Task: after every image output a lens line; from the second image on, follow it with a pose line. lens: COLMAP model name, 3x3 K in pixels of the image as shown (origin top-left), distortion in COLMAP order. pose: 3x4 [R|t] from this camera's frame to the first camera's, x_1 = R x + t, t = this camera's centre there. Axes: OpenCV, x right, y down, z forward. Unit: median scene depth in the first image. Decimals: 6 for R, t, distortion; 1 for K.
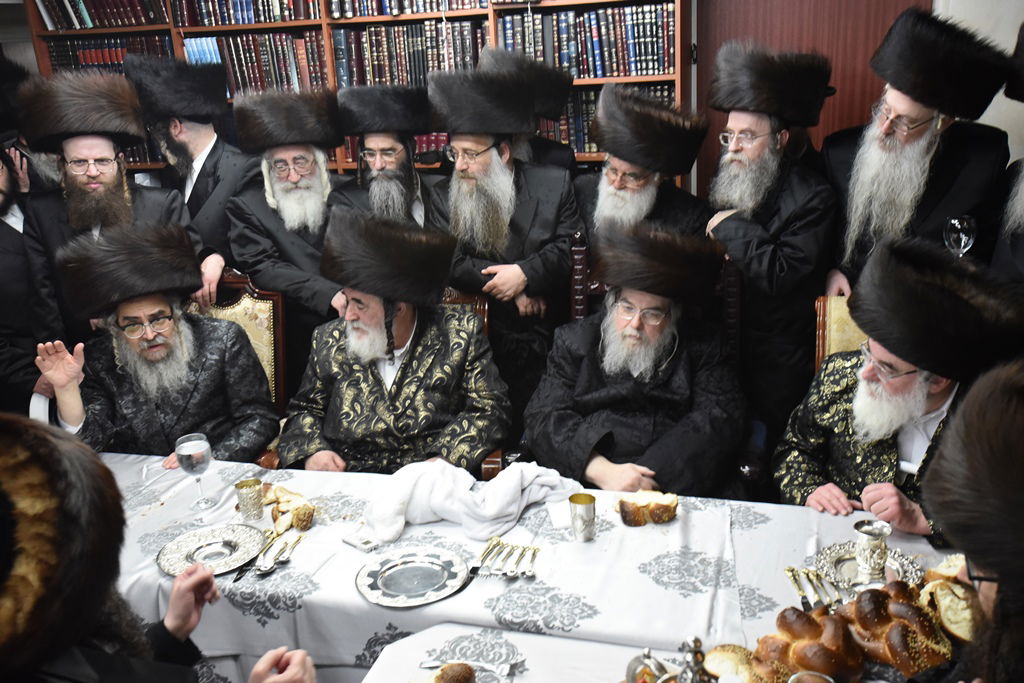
lens RADIAL K [[1024.7, 0, 510.1], [0, 1024.7, 336.9], [0, 0, 1]] dist [0.037702, 0.000000]
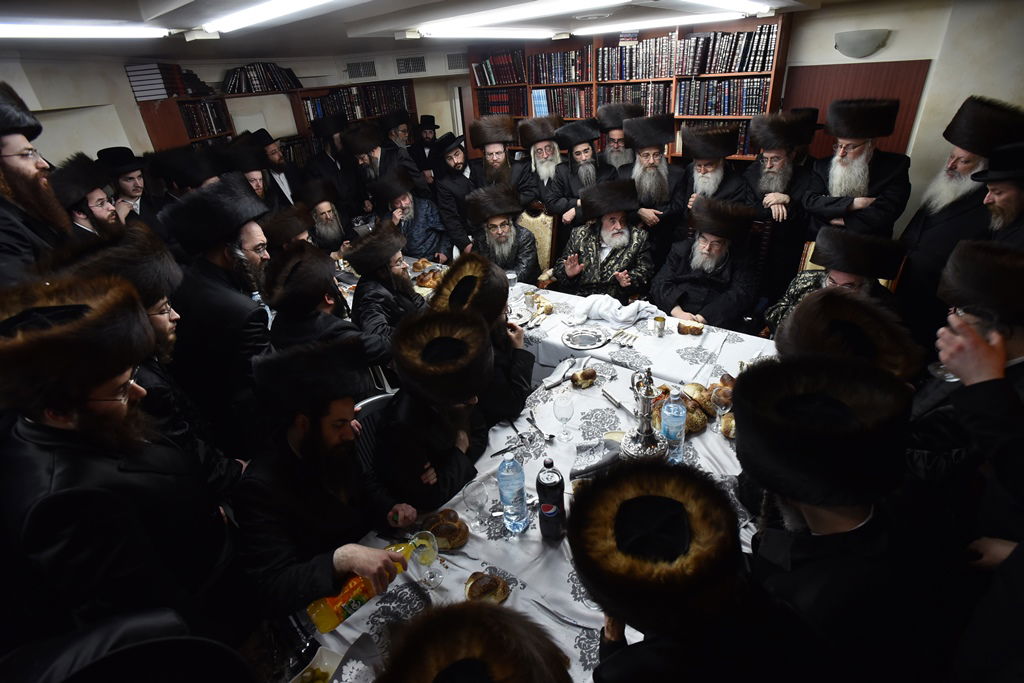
lens RADIAL K [[521.9, 0, 503.9], [0, 521.9, 340.0], [0, 0, 1]] dist [-0.026497, 0.006207]
pose [[0.931514, 0.165101, -0.324072, 0.126976], [-0.088423, 0.967101, 0.238532, -0.049852], [0.352793, -0.193540, 0.915467, -0.234233]]
